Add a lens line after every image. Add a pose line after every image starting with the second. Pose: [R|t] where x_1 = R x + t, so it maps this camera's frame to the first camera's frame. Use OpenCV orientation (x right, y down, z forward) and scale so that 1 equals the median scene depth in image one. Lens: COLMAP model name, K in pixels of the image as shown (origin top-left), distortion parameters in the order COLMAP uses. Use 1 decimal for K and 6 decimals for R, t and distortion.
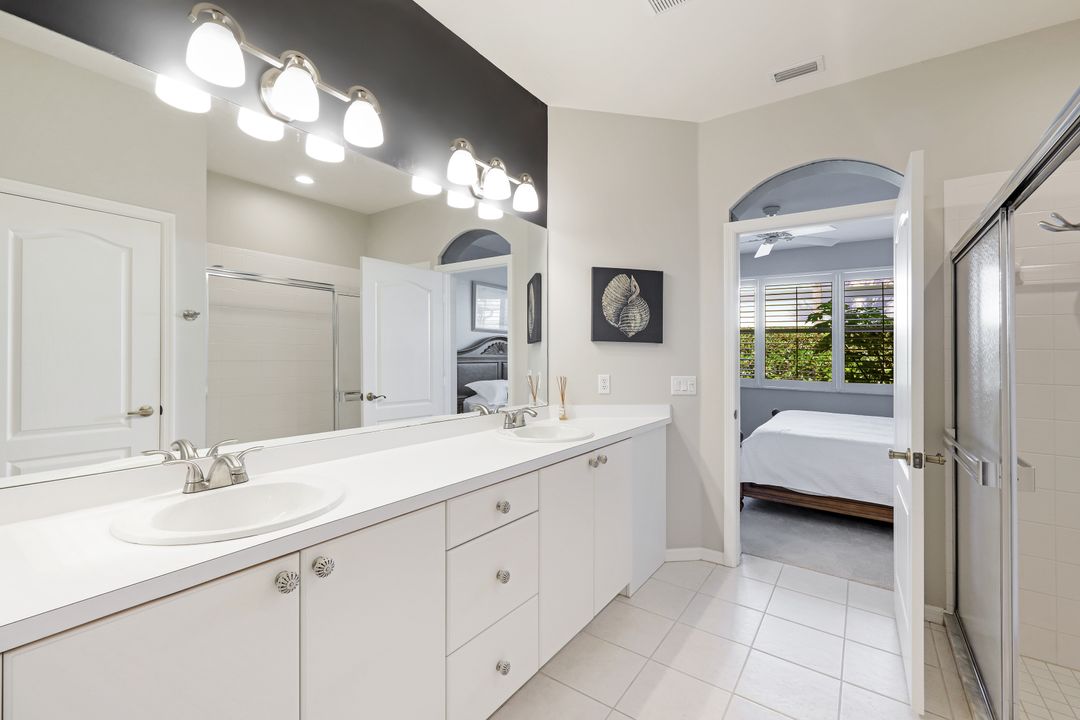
lens RADIAL K [[455.2, 0, 543.7], [0, 455.2, 357.0], [0, 0, 1]] dist [-0.000357, -0.000050]
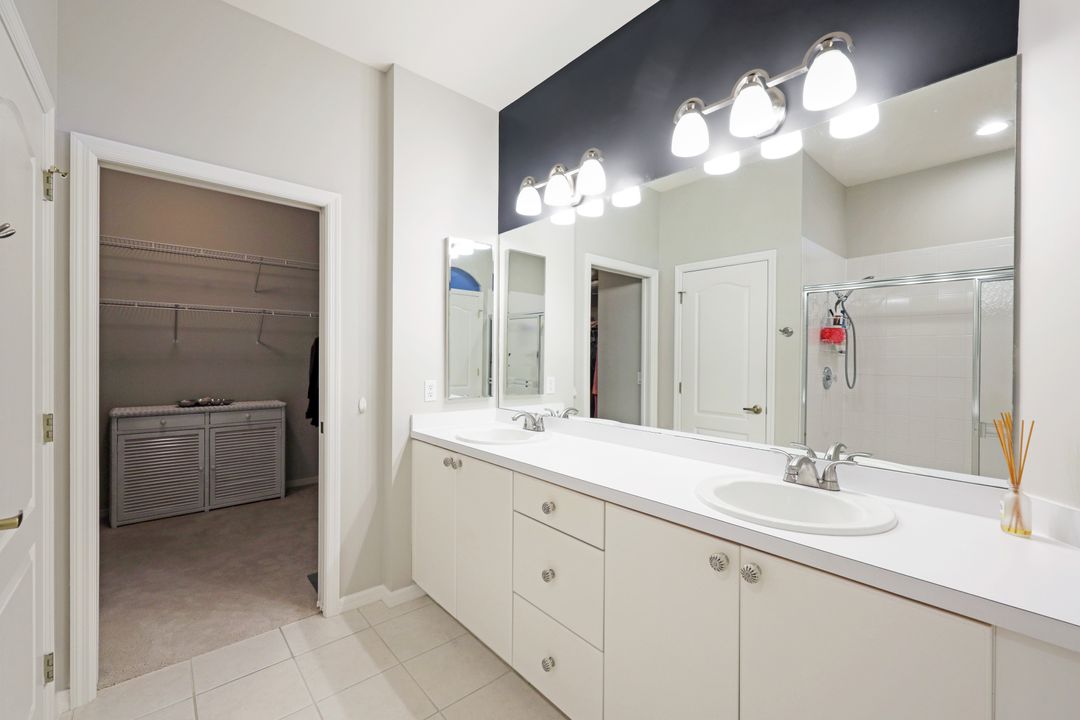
lens RADIAL K [[440.4, 0, 544.2], [0, 440.4, 383.6], [0, 0, 1]] dist [-0.017076, -0.000027]
pose [[-0.228627, 0.030045, -0.973050, 0.756933], [-0.016063, 0.999271, 0.034628, 0.019959], [0.973382, 0.023547, -0.227977, 1.073258]]
